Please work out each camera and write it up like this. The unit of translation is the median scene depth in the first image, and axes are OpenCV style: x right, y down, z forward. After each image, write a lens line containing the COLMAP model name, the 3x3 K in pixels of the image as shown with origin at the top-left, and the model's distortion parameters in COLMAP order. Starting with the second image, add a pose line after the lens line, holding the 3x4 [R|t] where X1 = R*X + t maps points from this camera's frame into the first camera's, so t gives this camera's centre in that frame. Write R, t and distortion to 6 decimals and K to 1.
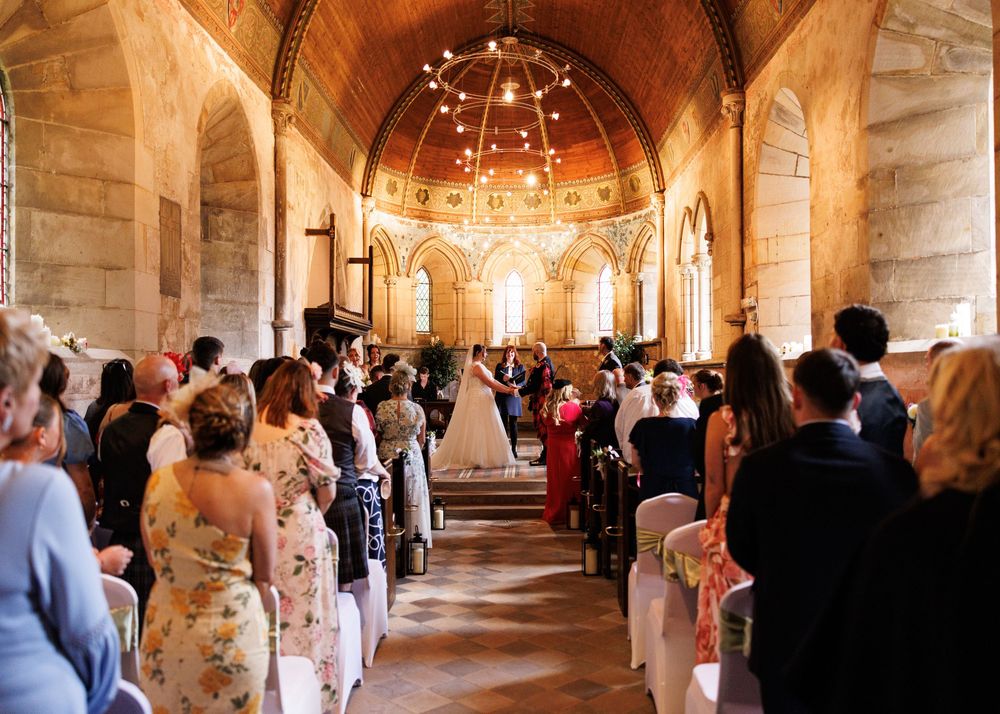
lens RADIAL K [[839.1, 0, 494.7], [0, 839.1, 356.3], [0, 0, 1]] dist [-0.006660, -0.016426]
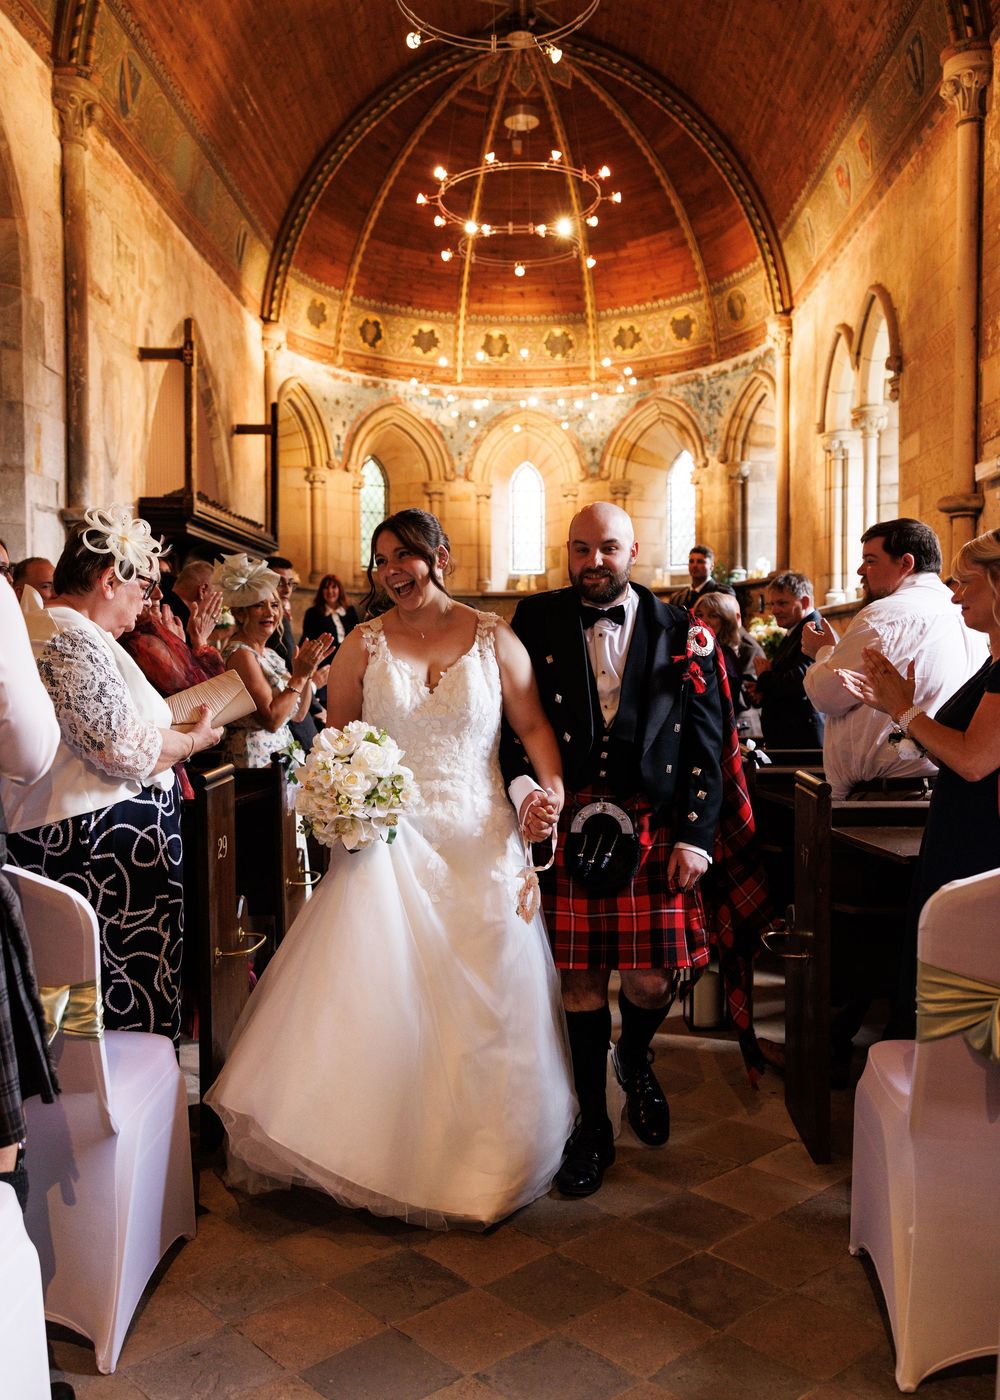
lens RADIAL K [[1174.7, 0, 506.6], [0, 1174.7, 700.0], [0, 0, 1]] dist [-0.006660, -0.016426]
pose [[0.999959, 0.001623, 0.008900, 0.001907], [-0.002061, 0.998776, 0.049413, 0.028732], [-0.008809, -0.049430, 0.998739, 0.199794]]
